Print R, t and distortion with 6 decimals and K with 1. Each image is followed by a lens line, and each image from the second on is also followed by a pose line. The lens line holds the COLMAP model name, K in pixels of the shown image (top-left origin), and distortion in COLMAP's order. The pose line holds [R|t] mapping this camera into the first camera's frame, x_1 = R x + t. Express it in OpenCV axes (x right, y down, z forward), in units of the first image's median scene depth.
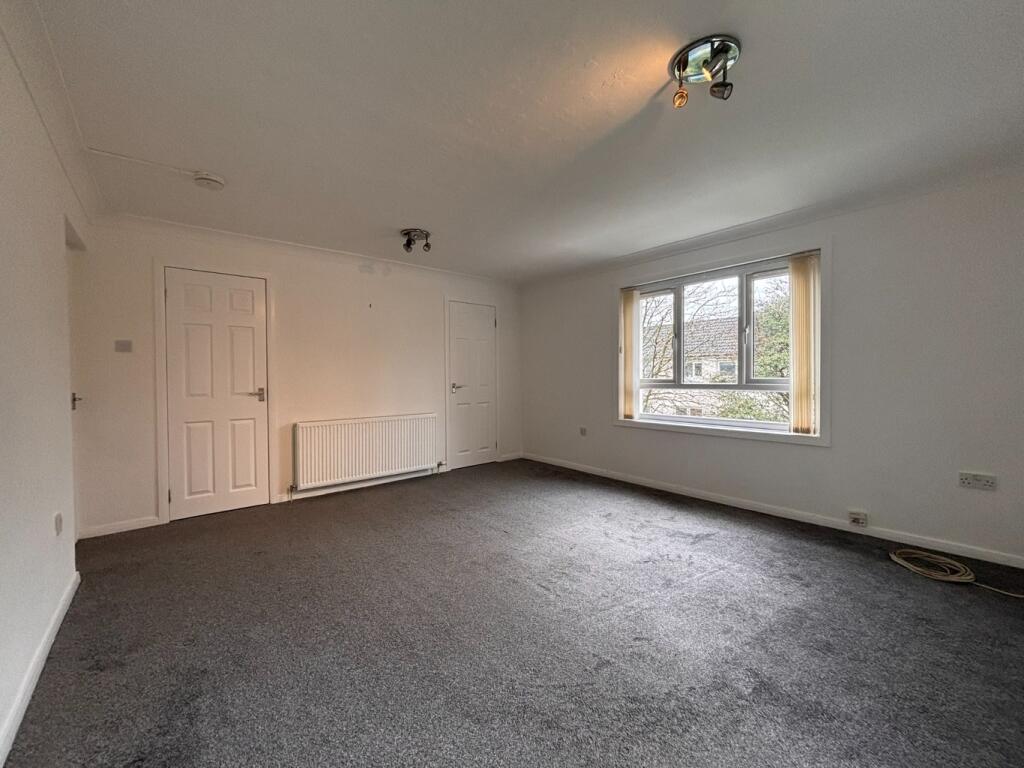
lens RADIAL K [[415.2, 0, 513.3], [0, 415.2, 384.7], [0, 0, 1]] dist [0.003072, -0.000538]
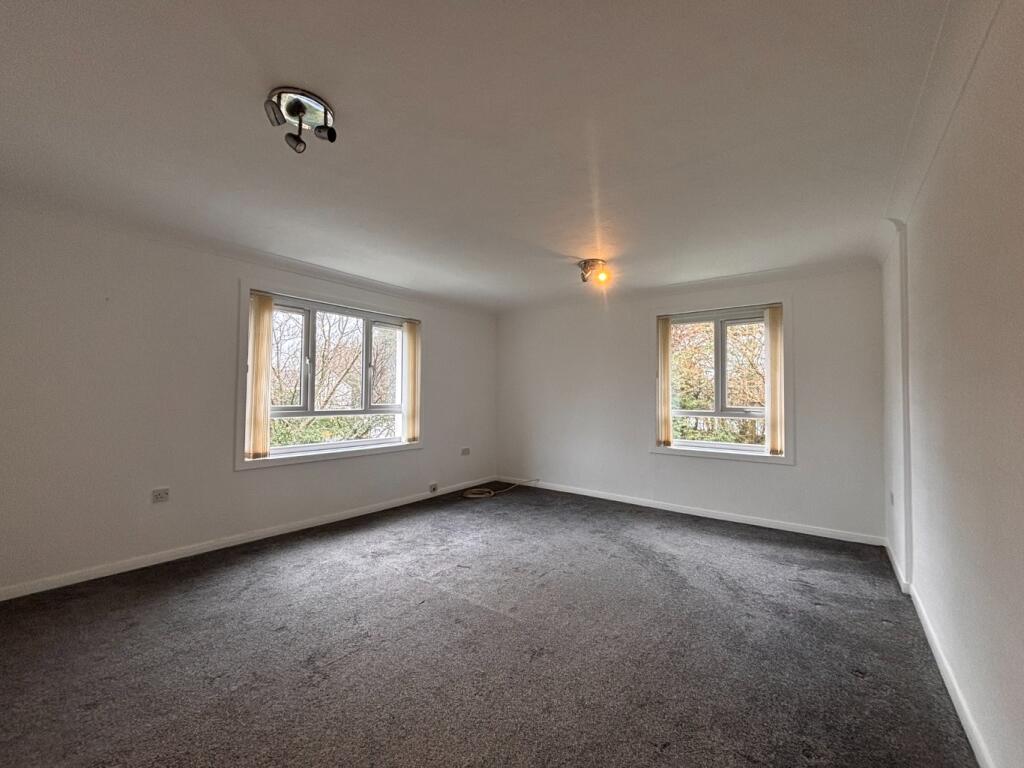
lens RADIAL K [[415.2, 0, 512.8], [0, 415.2, 380.9], [0, 0, 1]] dist [0.003072, -0.000538]
pose [[-0.216753, 0.045616, 0.975160, -0.671109], [0.016614, 0.998935, -0.043035, -0.023515], [-0.976085, 0.006873, -0.217281, 0.792411]]
